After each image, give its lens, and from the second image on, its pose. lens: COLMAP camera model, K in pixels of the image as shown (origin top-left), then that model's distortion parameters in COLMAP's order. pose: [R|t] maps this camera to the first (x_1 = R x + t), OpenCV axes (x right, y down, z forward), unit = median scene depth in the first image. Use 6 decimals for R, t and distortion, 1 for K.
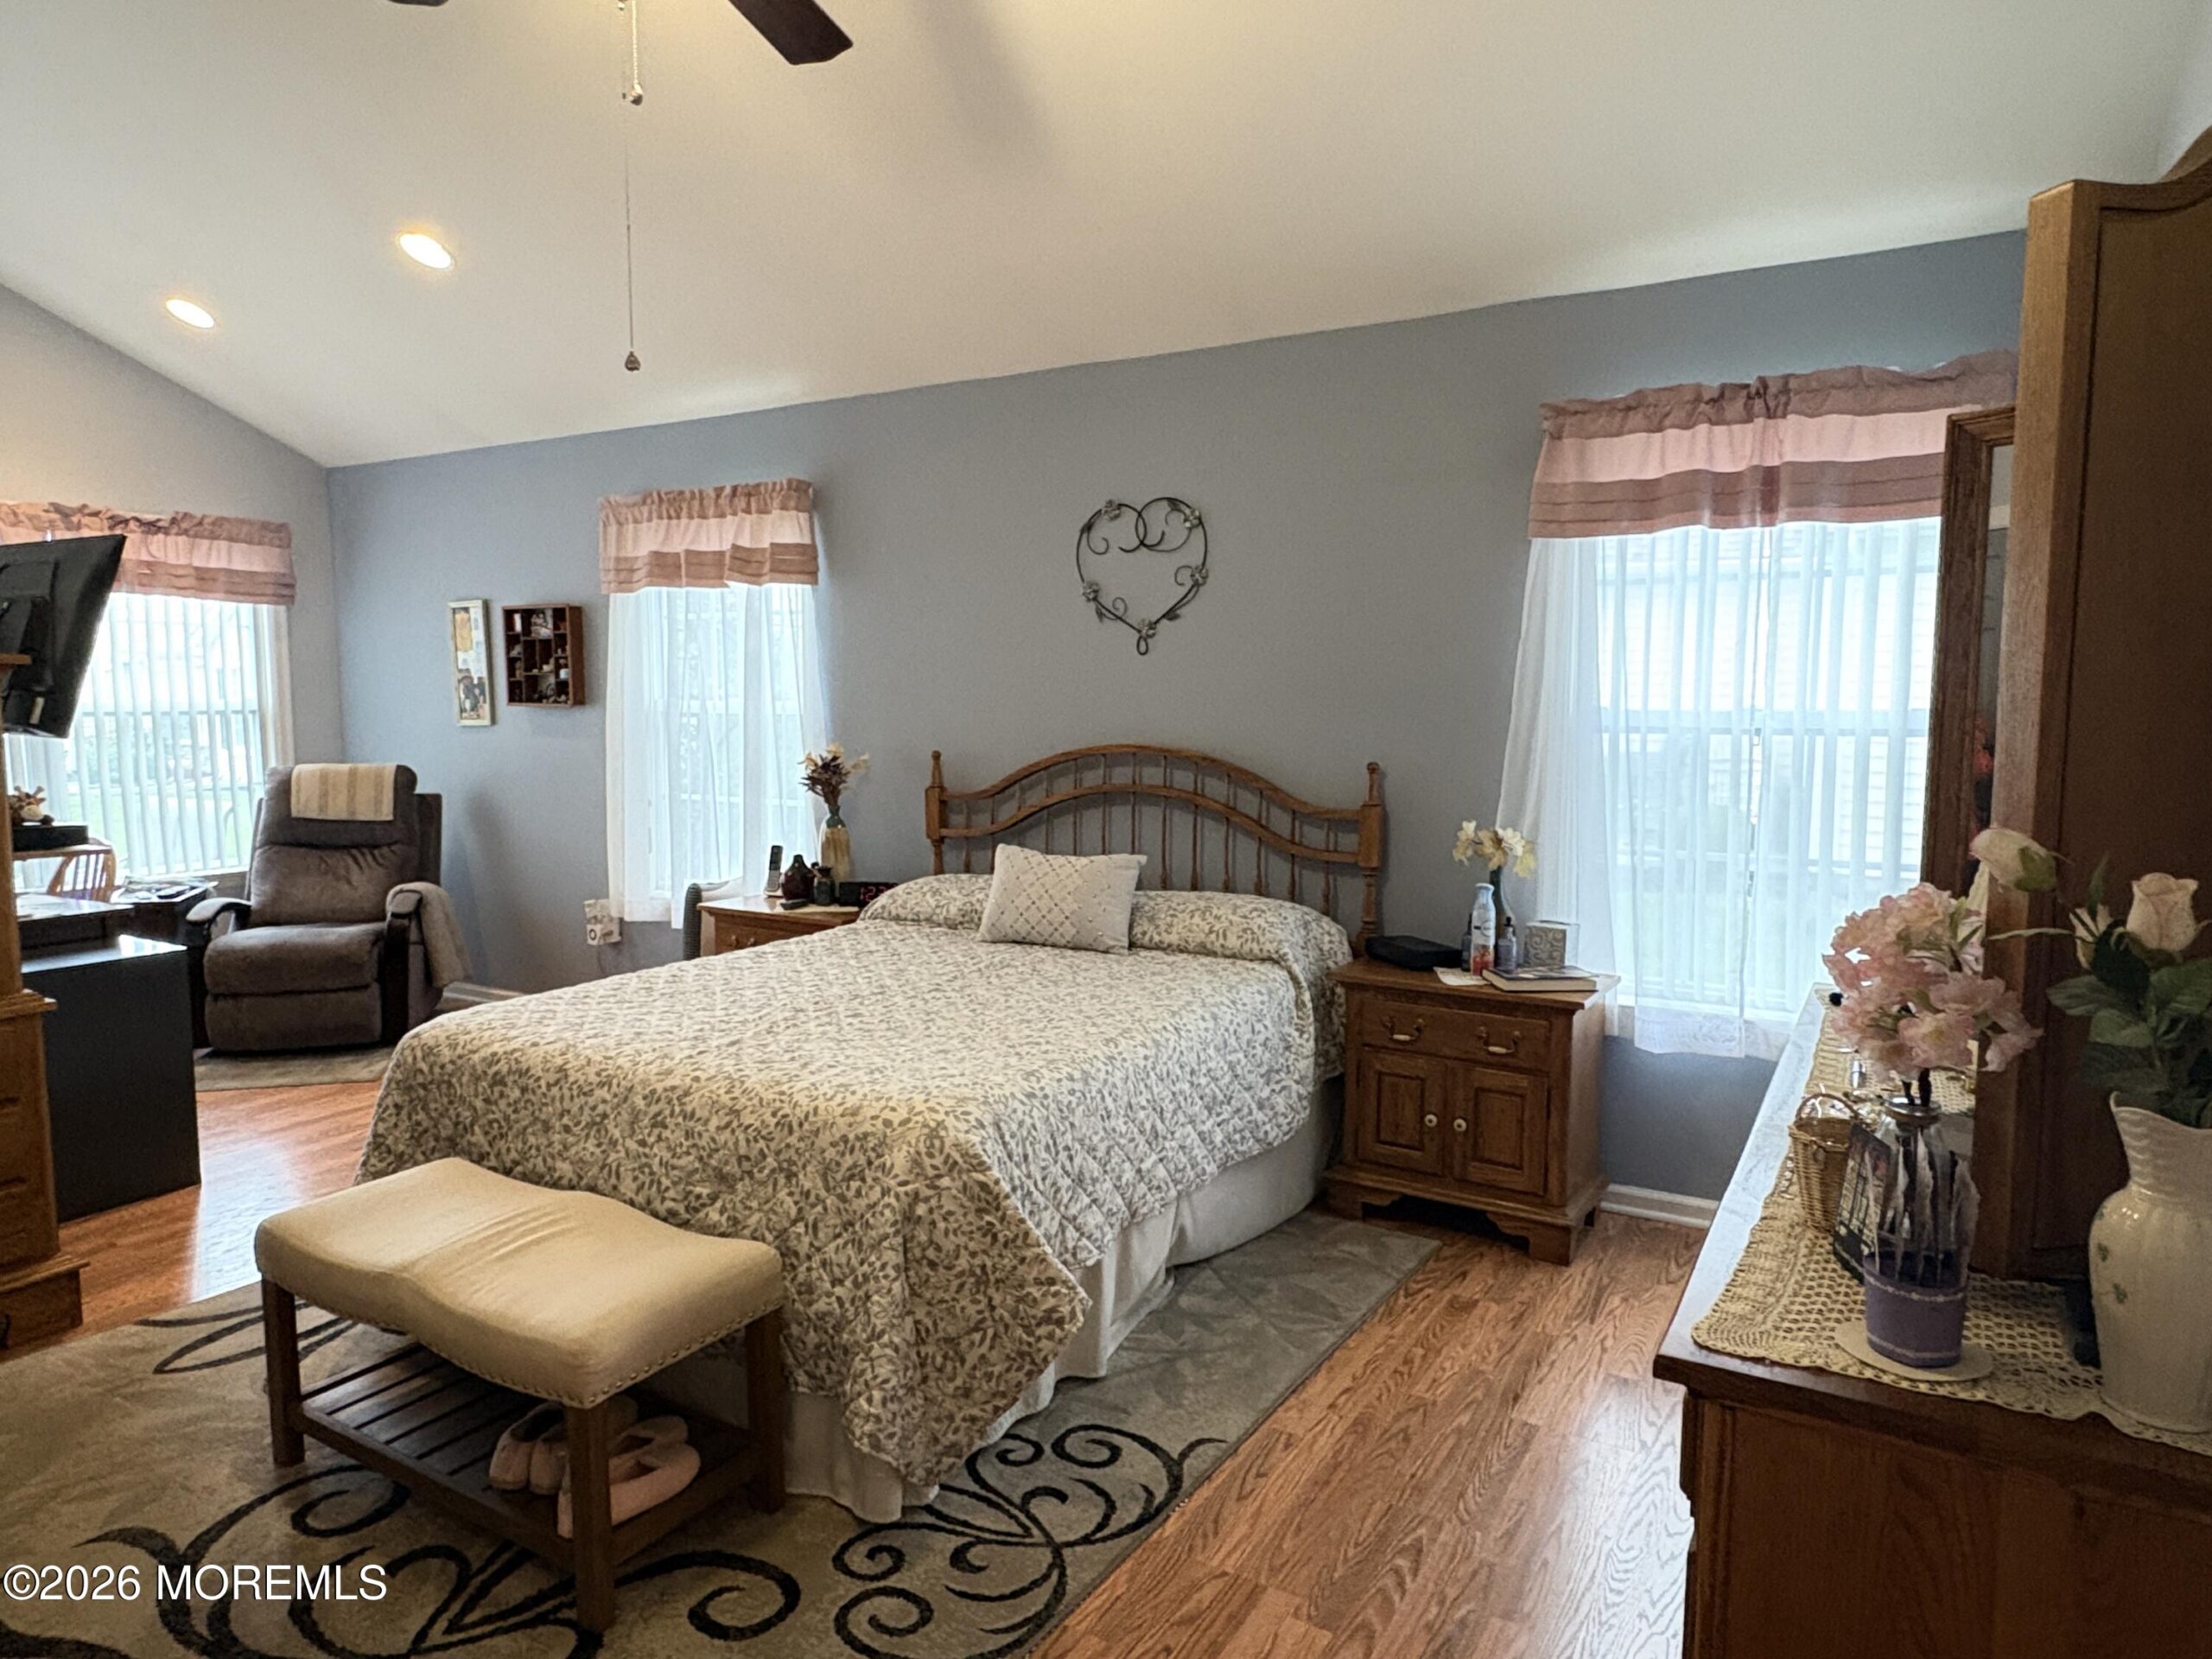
lens RADIAL K [[1320.0, 0, 1106.0], [0, 1320.0, 829.5], [0, 0, 1]] dist [-0.001155, -0.000324]
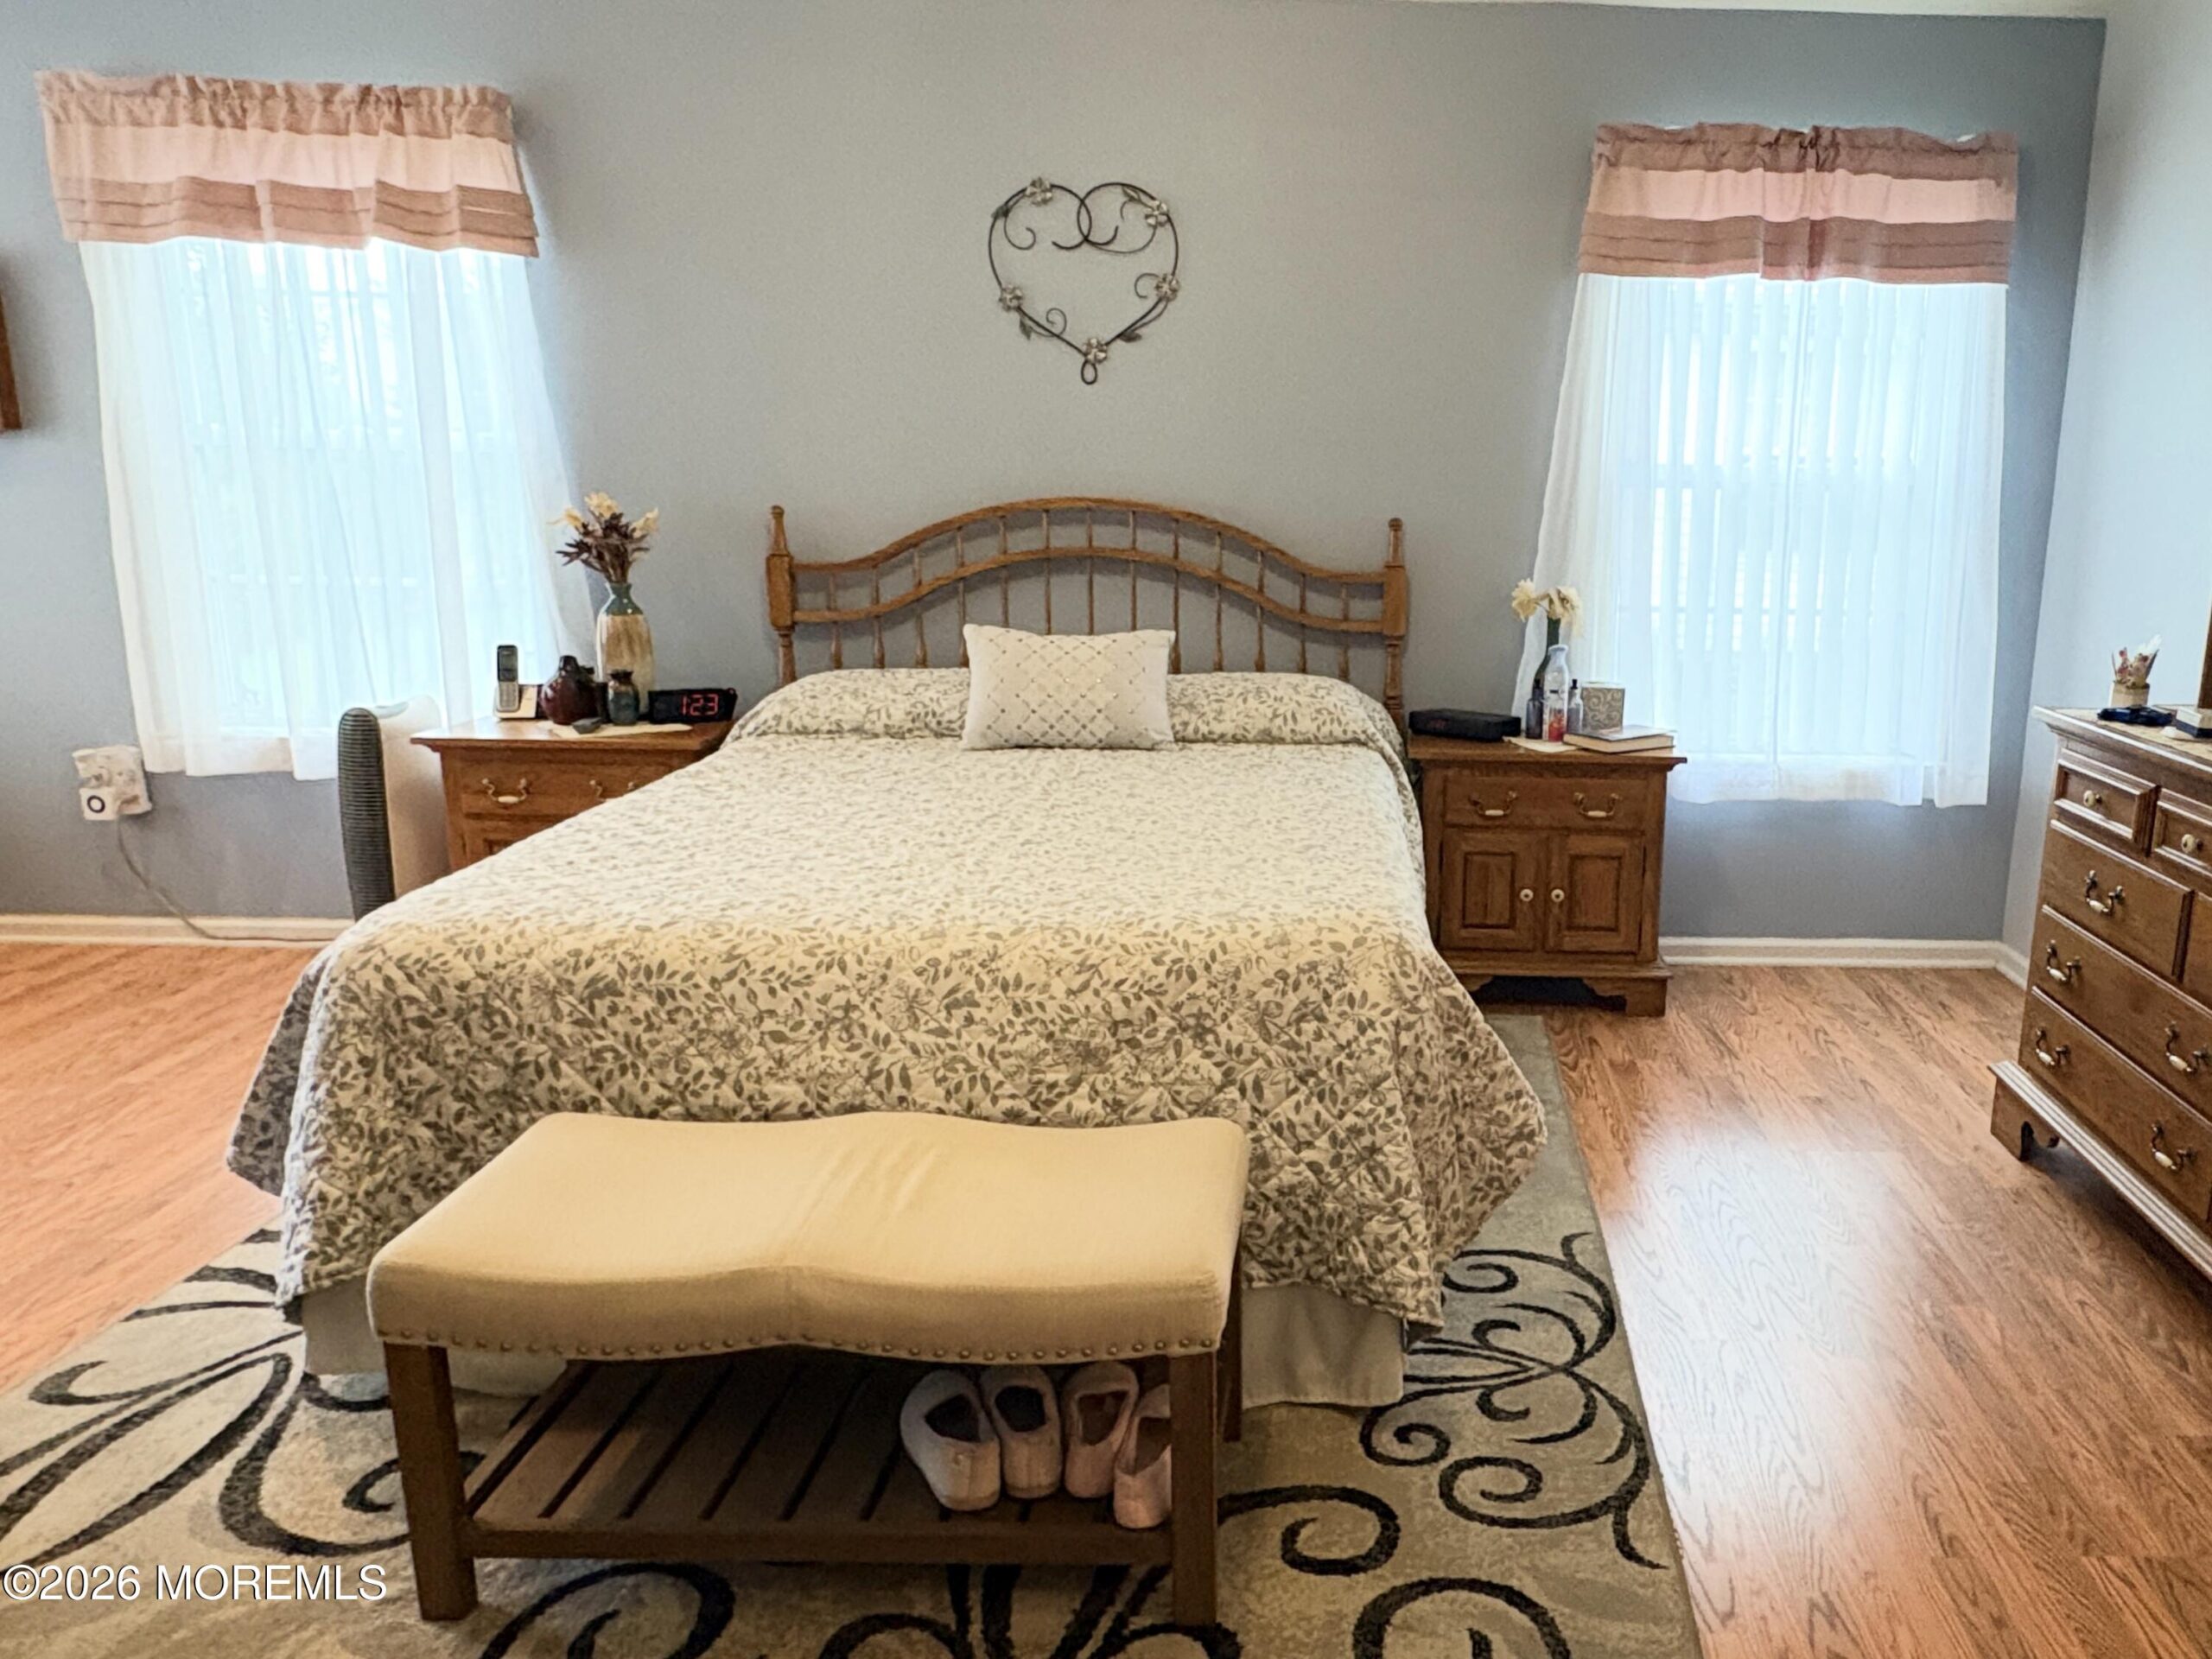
lens RADIAL K [[1551.5, 0, 1106.0], [0, 1551.5, 829.5], [0, 0, 1]] dist [0.003608, -0.004877]
pose [[0.857172, -0.093872, 0.506403, -0.616628], [0.031322, 0.990931, 0.130670, 0.017537], [-0.514077, -0.096145, 0.852339, 0.214142]]
